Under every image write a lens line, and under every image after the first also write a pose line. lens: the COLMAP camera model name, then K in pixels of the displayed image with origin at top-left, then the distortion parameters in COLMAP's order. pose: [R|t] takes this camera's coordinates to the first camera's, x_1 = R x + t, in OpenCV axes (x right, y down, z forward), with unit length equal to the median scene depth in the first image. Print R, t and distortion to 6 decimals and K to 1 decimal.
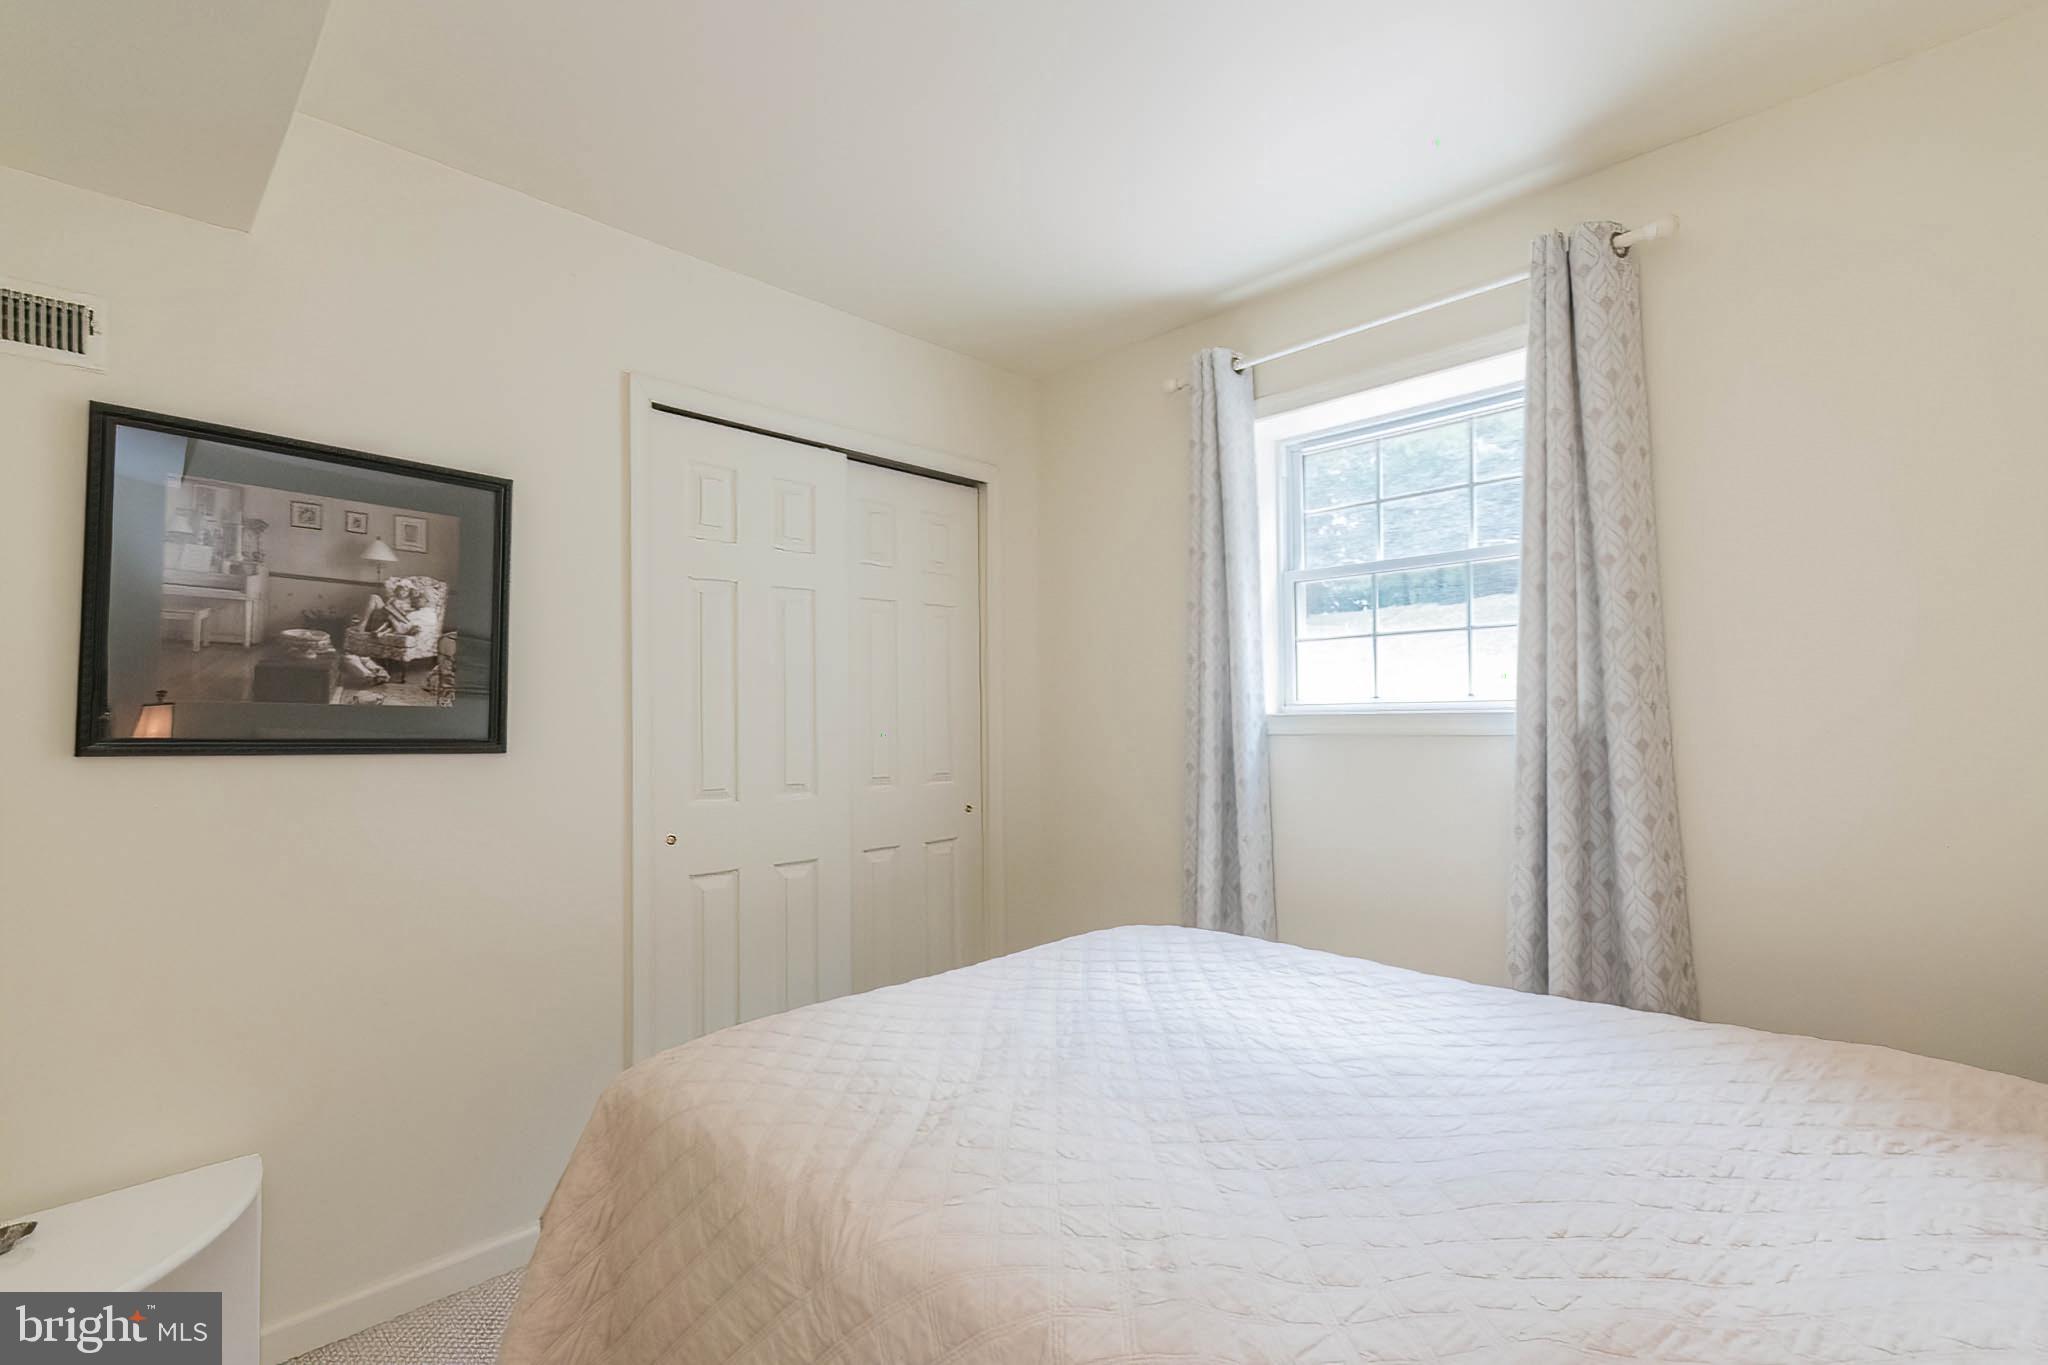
lens RADIAL K [[906.5, 0, 1010.9], [0, 906.5, 690.2], [0, 0, 1]] dist [0.000144, 0.000054]
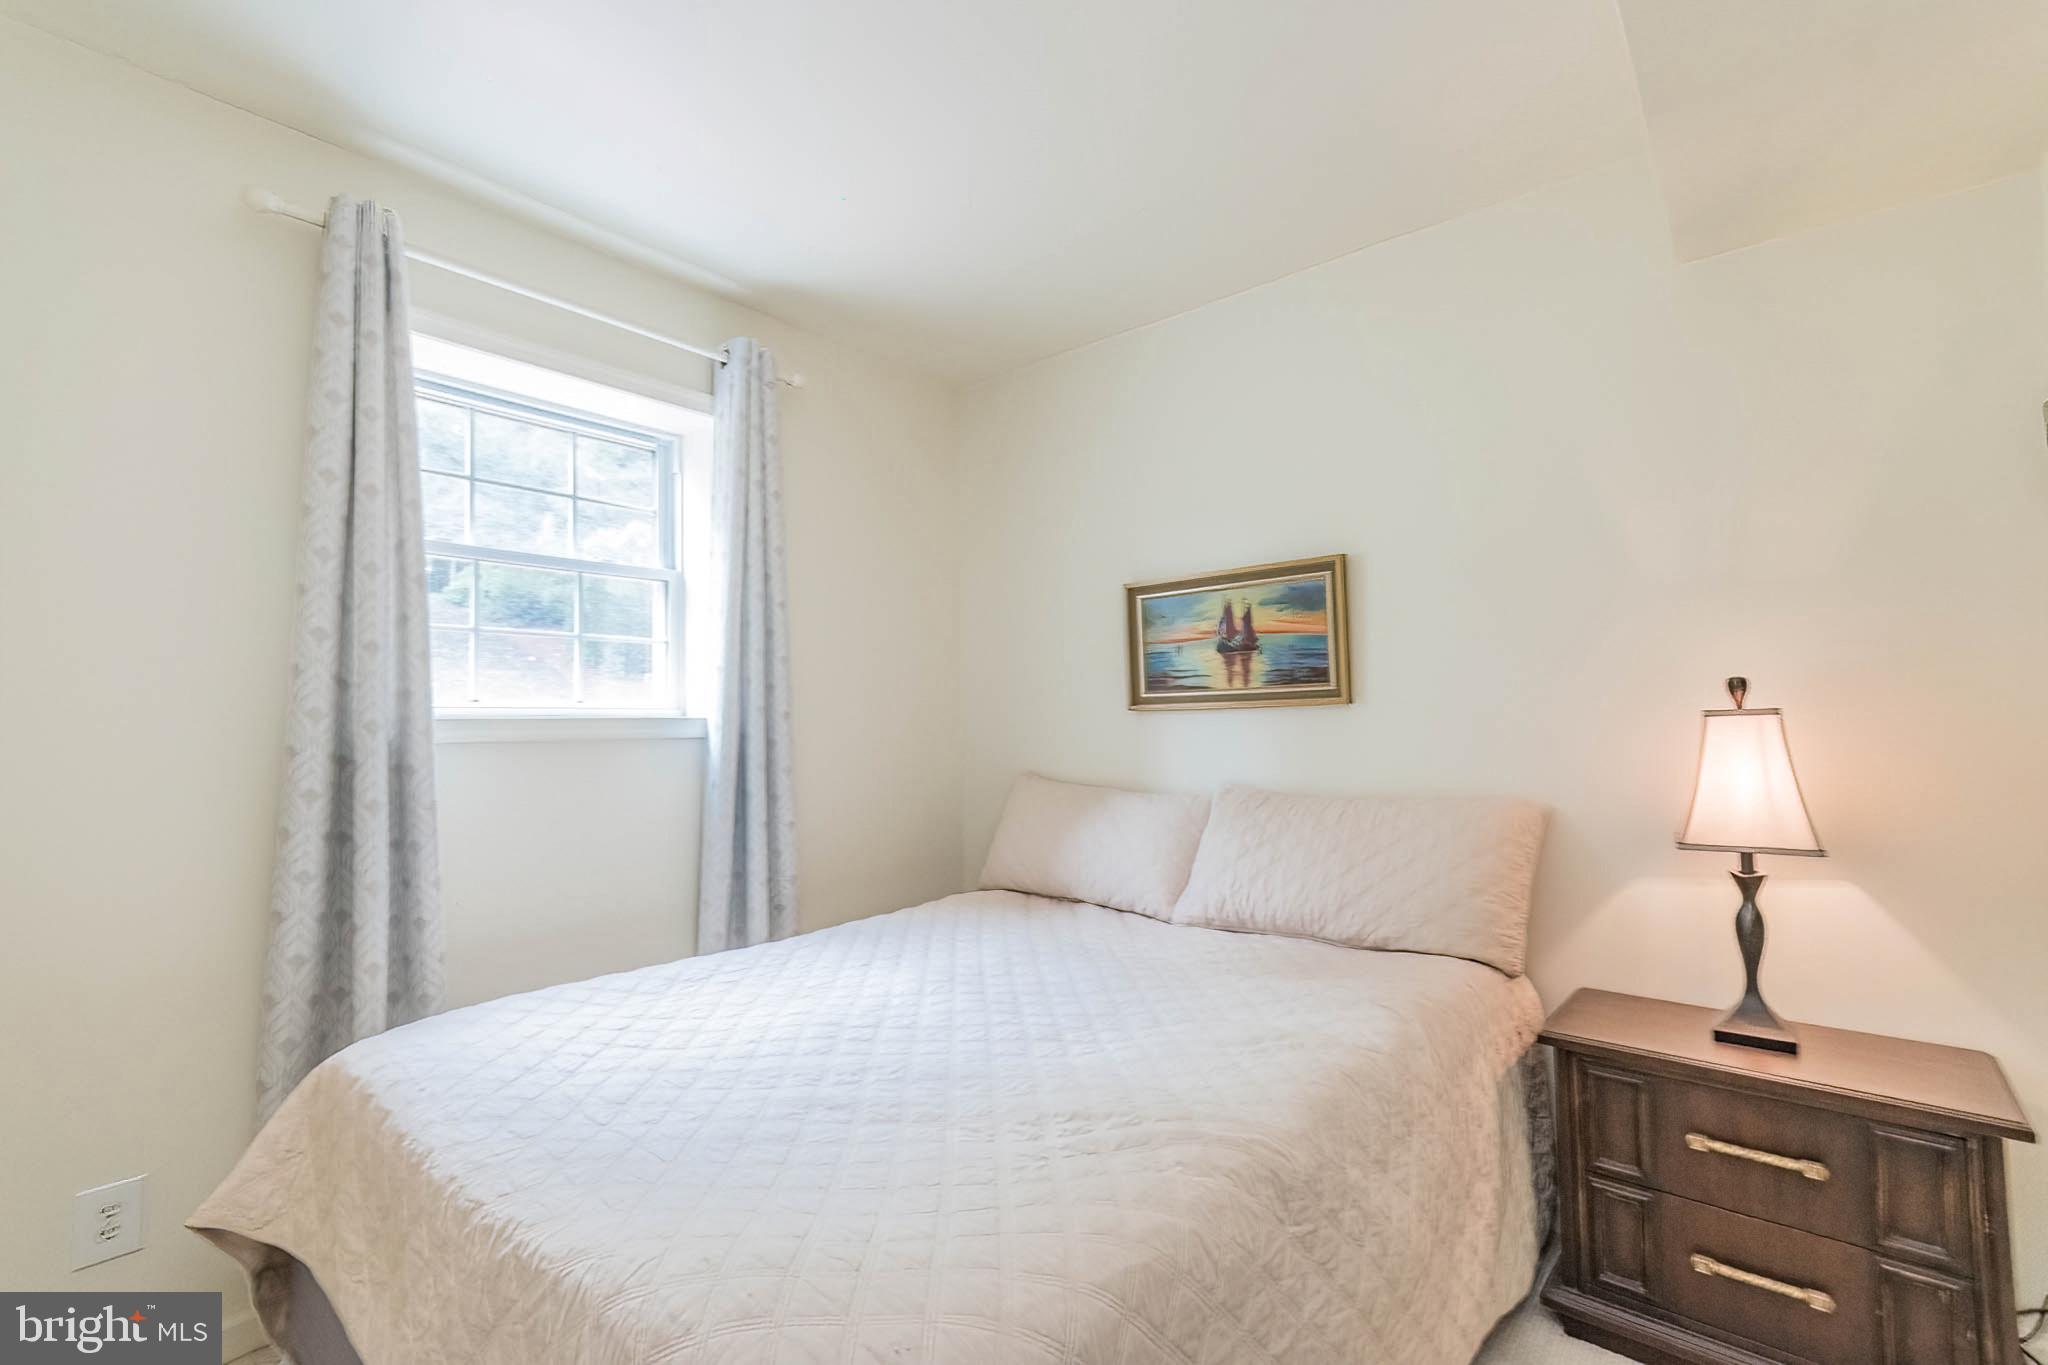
lens RADIAL K [[906.5, 0, 1010.9], [0, 906.5, 690.2], [0, 0, 1]] dist [0.000144, 0.000054]
pose [[-0.084165, 0.039728, 0.995660, -0.695161], [-0.031552, 0.998598, -0.042513, 0.025732], [-0.995952, -0.034993, -0.082793, 0.742819]]
